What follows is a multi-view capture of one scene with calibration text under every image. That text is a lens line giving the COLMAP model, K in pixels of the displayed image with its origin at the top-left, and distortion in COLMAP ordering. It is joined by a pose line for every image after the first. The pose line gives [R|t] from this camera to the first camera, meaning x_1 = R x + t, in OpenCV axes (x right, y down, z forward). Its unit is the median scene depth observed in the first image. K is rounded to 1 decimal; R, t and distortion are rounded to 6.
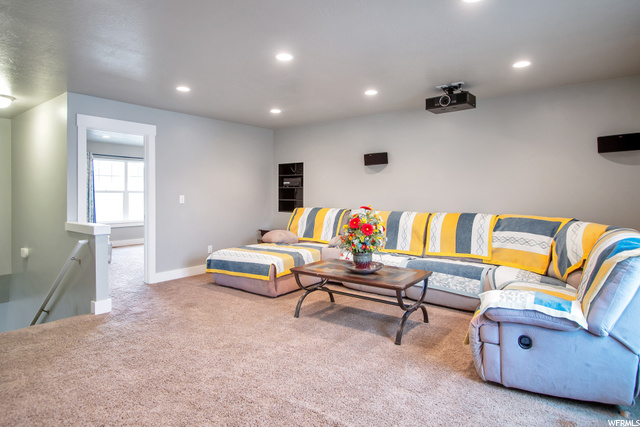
lens RADIAL K [[366.1, 0, 319.6], [0, 366.1, 195.7], [0, 0, 1]] dist [-0.043045, -0.000170]
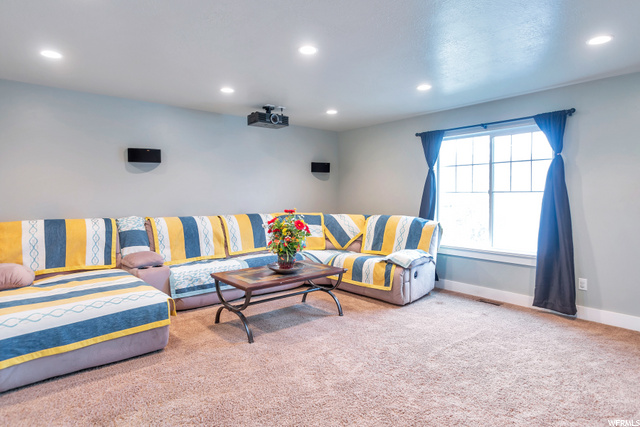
lens RADIAL K [[363.7, 0, 319.9], [0, 363.7, 196.9], [0, 0, 1]] dist [0.000901, -0.000304]
pose [[0.200044, 0.003813, 0.979780, -0.791039], [0.009442, 0.999938, -0.005819, 0.002079], [-0.979741, 0.010415, 0.199995, 0.618785]]
